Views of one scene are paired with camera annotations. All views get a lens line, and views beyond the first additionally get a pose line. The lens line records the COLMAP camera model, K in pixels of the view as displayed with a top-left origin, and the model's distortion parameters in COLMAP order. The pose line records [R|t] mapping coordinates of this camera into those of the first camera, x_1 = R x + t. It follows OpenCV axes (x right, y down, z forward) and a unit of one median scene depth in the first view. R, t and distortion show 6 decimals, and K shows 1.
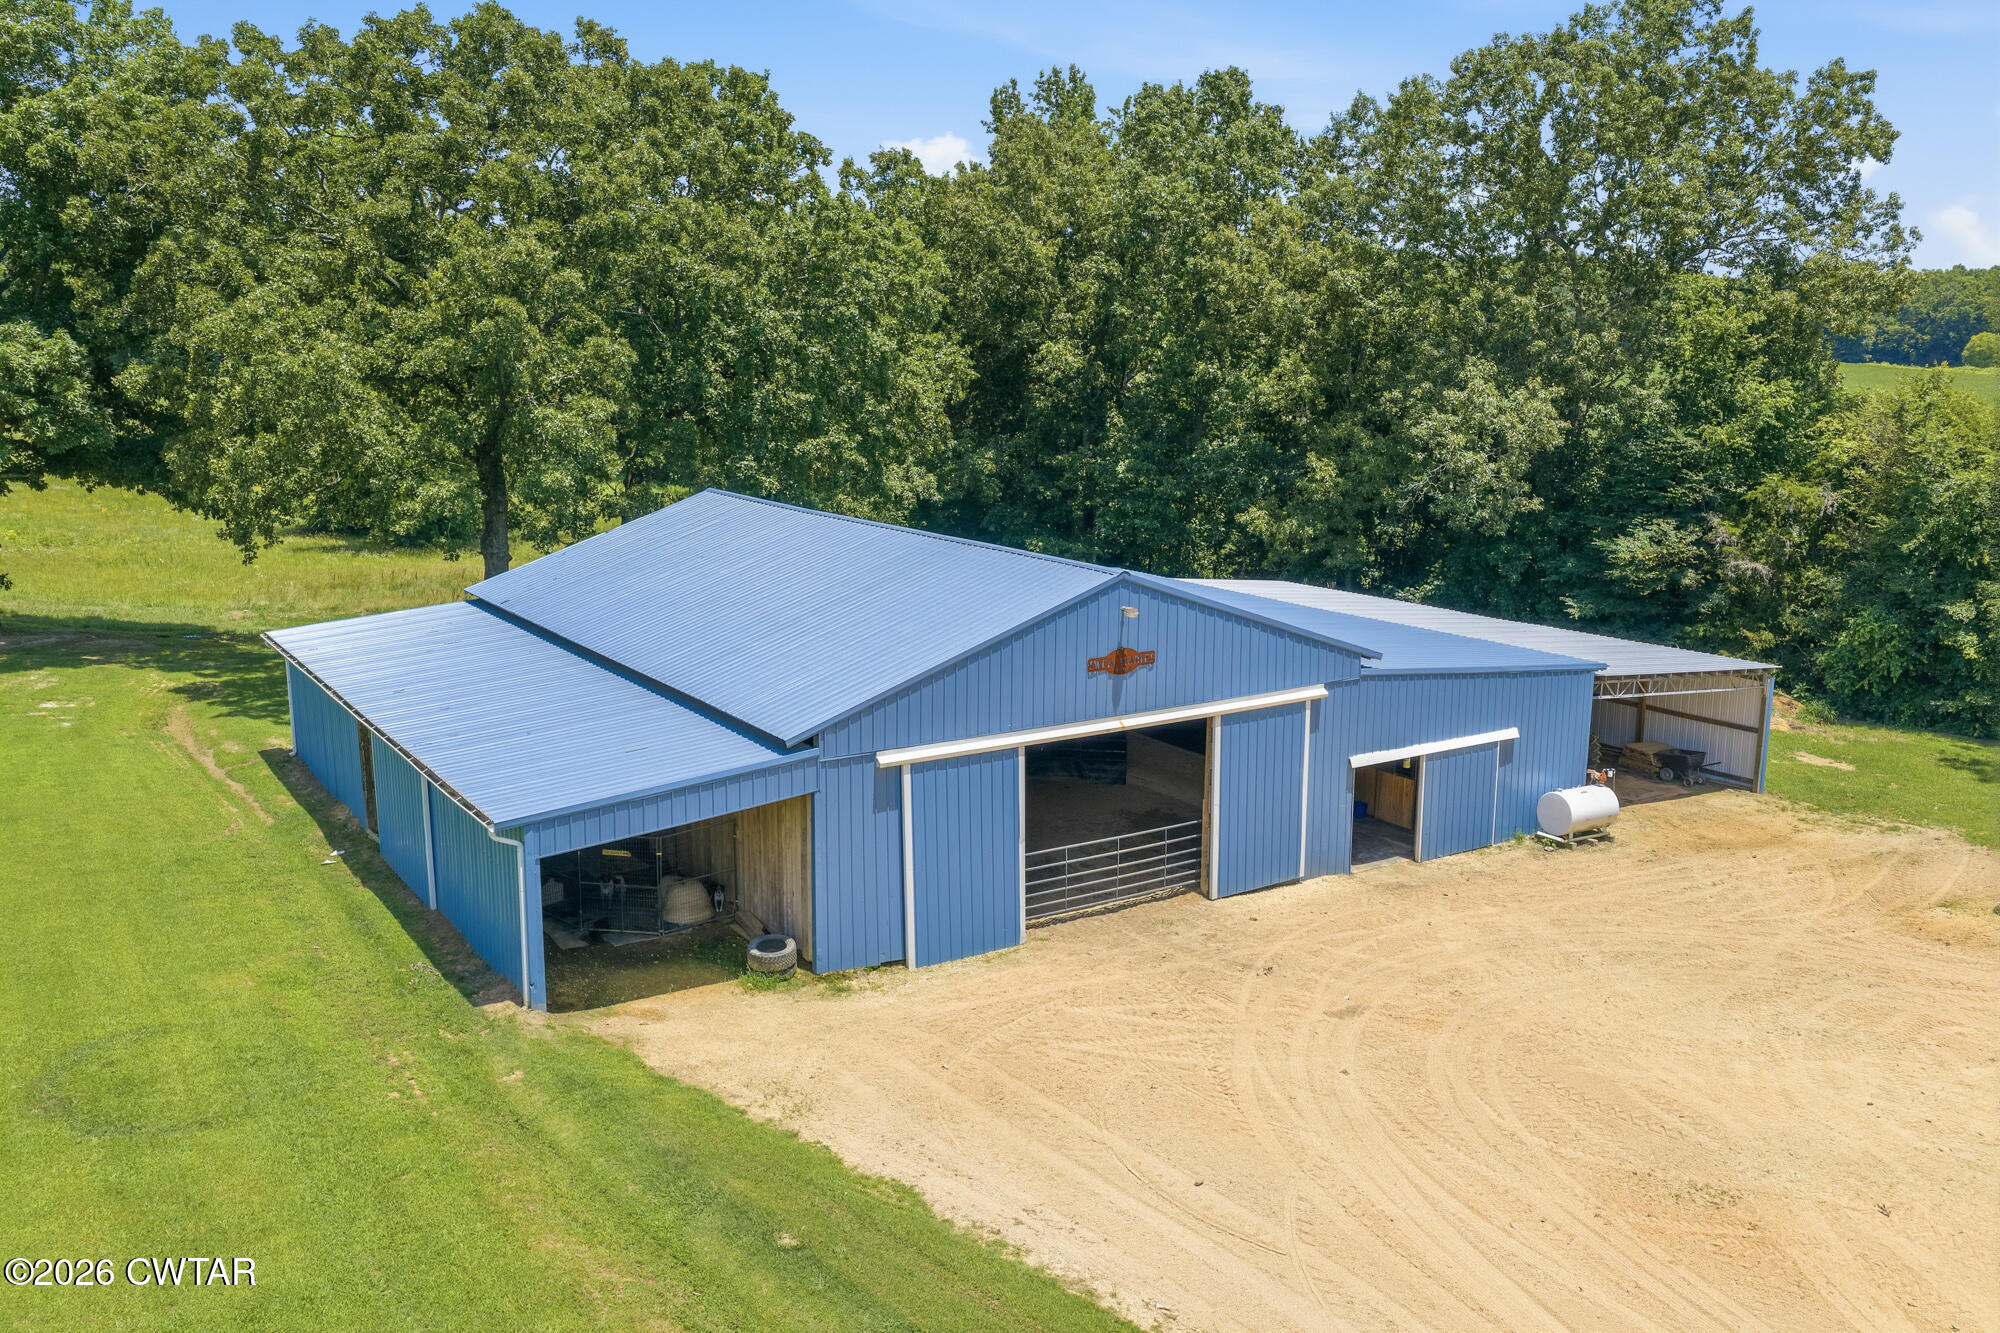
lens RADIAL K [[1637.5, 0, 1001.1], [0, 1637.5, 690.6], [0, 0, 1]] dist [-0.008075, -0.011646]
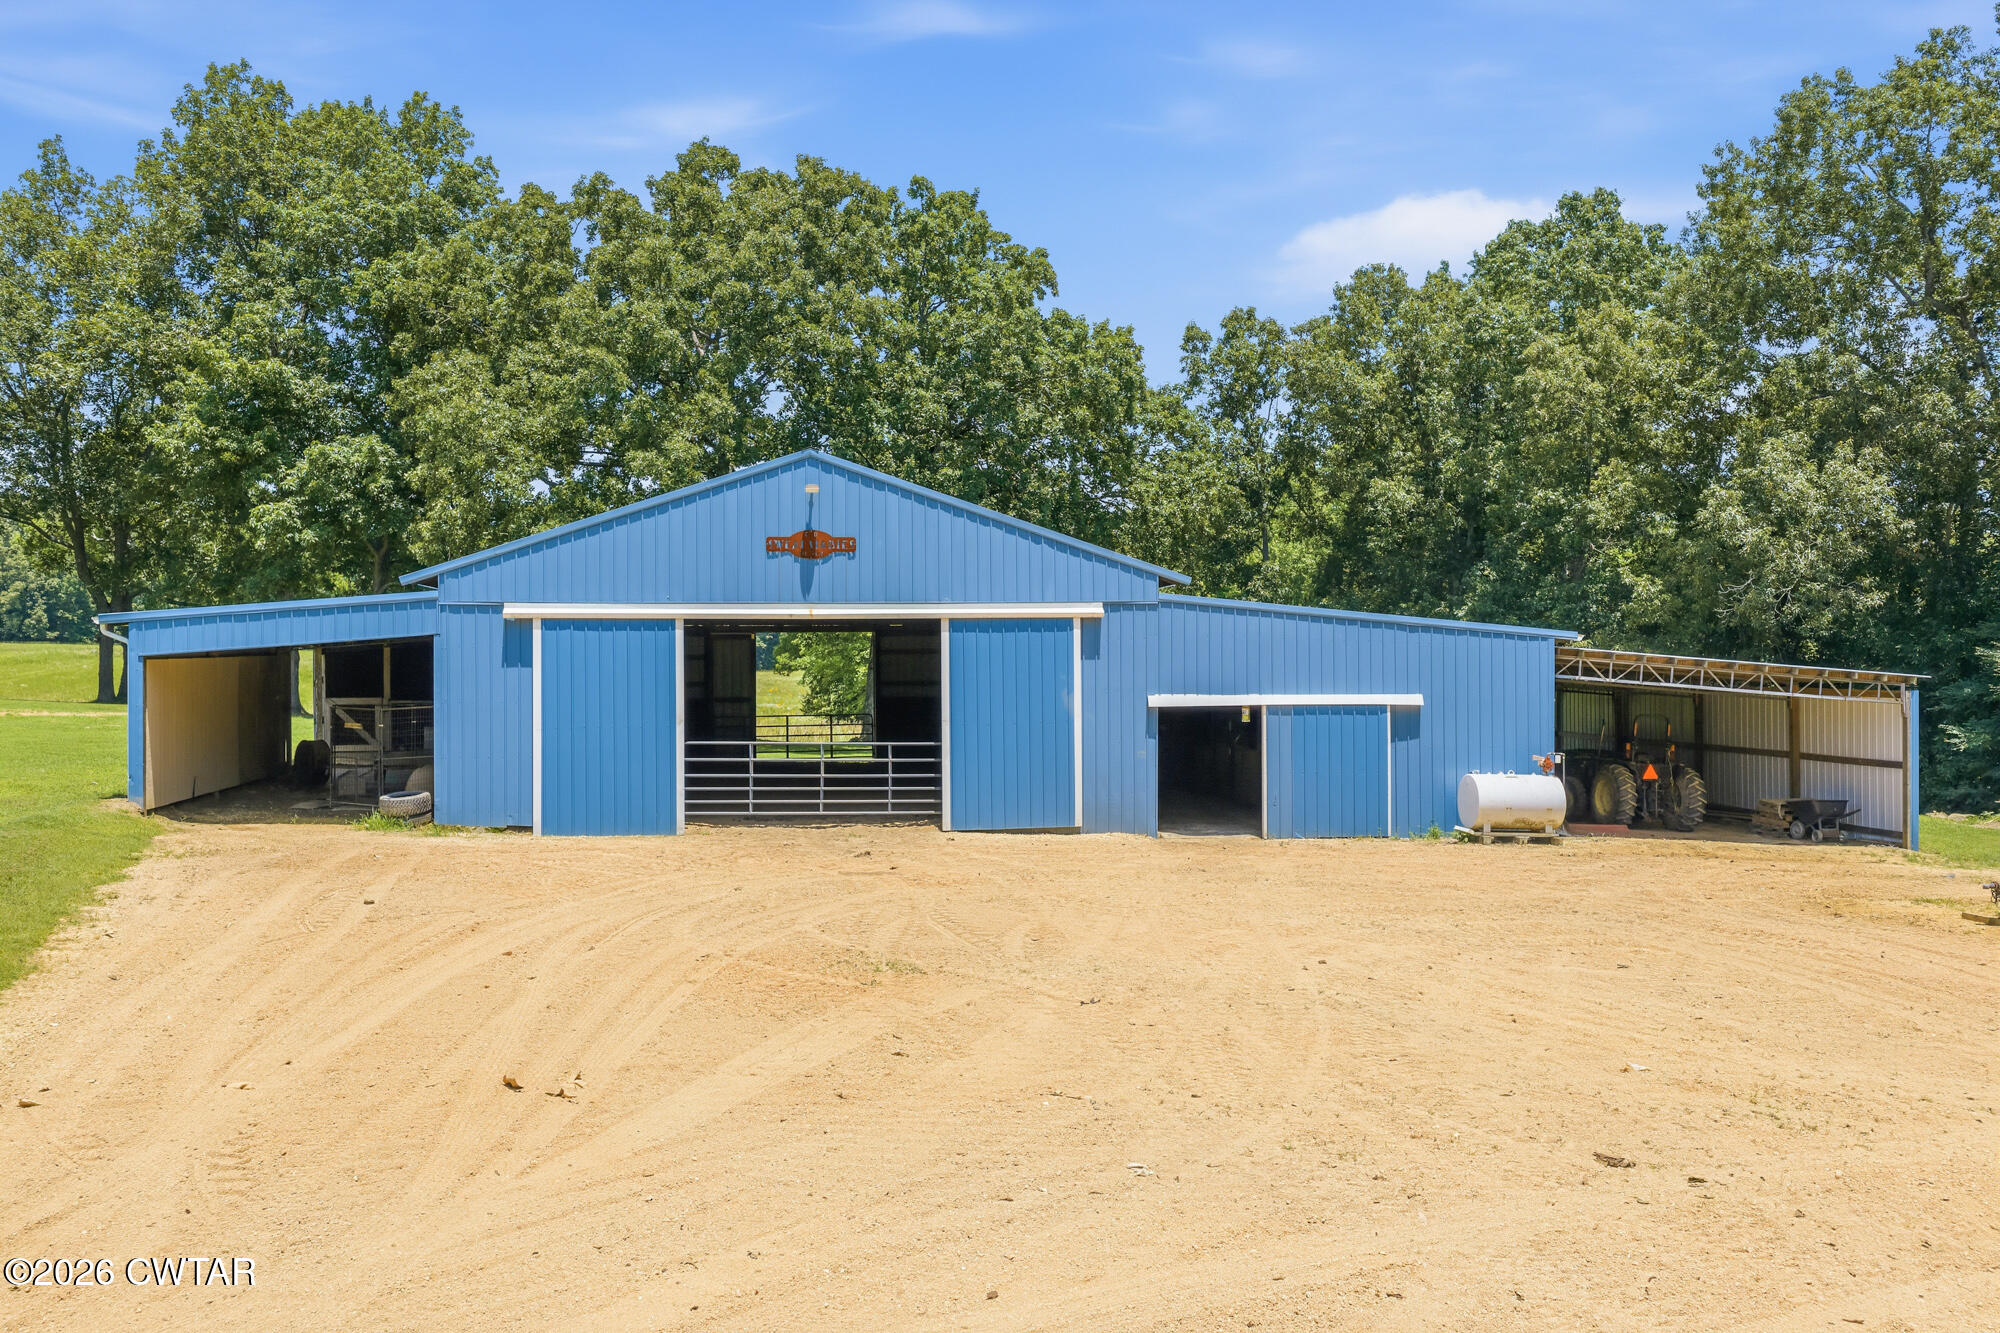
lens RADIAL K [[1638.8, 0, 1000.2], [0, 1638.8, 666.6], [0, 0, 1]] dist [0.002915, 0.000256]
pose [[0.906920, -0.004035, -0.421283, 0.519809], [-0.082323, 0.978981, -0.186598, 0.198797], [0.413181, 0.203910, 0.887526, 0.202835]]
